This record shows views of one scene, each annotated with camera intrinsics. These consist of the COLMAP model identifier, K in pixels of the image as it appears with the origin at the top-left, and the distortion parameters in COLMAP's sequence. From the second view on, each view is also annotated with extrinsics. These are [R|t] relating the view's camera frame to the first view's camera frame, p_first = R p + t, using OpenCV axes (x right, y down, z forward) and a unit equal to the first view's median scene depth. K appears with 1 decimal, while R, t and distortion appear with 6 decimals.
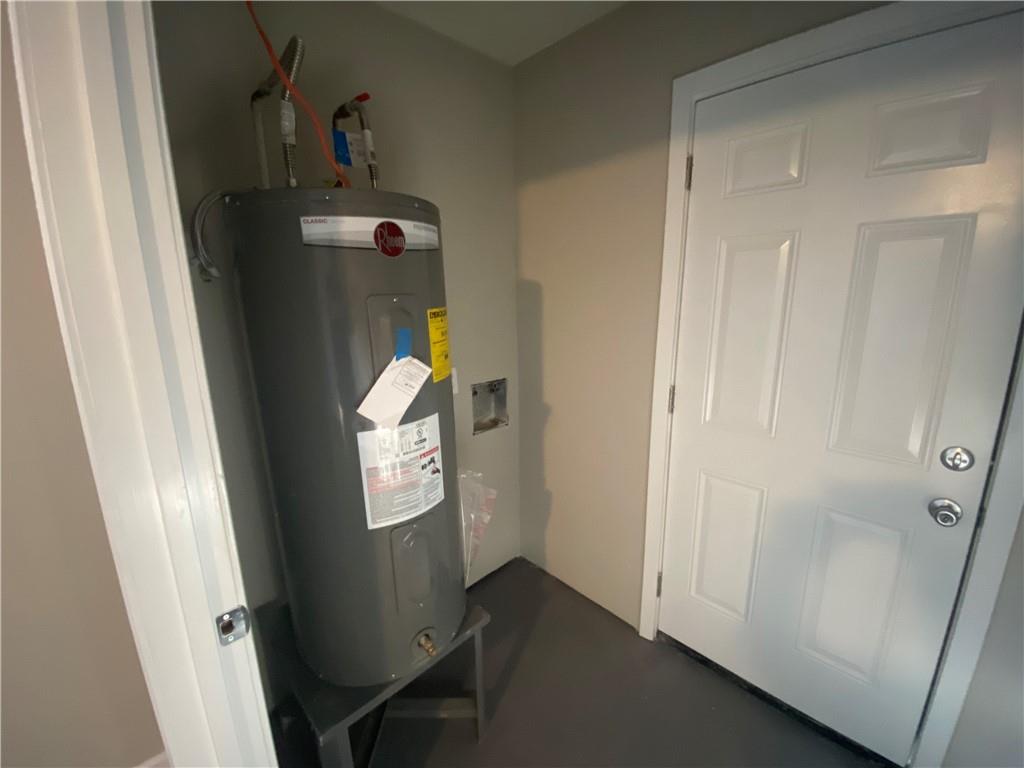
lens RADIAL K [[415.4, 0, 511.8], [0, 415.4, 386.0], [0, 0, 1]] dist [-0.020664, -0.000677]
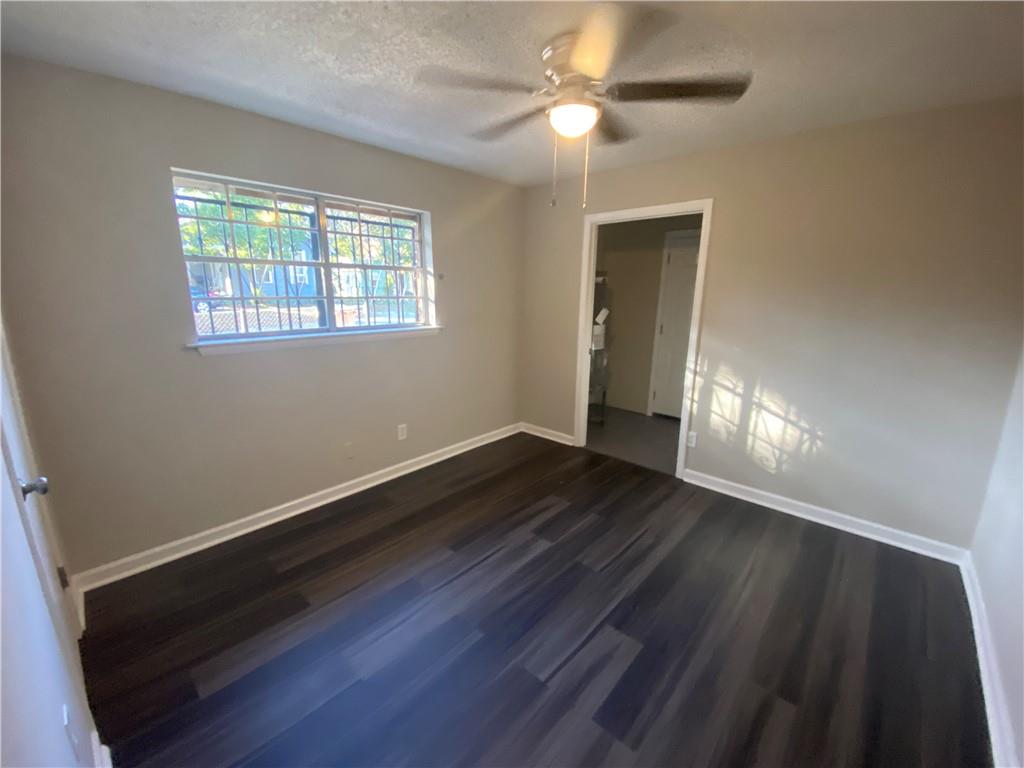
lens RADIAL K [[421.7, 0, 506.8], [0, 421.7, 390.0], [0, 0, 1]] dist [0.001415, -0.006615]
pose [[0.999579, 0.025003, 0.014695, -0.841964], [-0.025475, 0.999134, 0.032887, 0.428416], [-0.013860, -0.033247, 0.999351, -2.261493]]
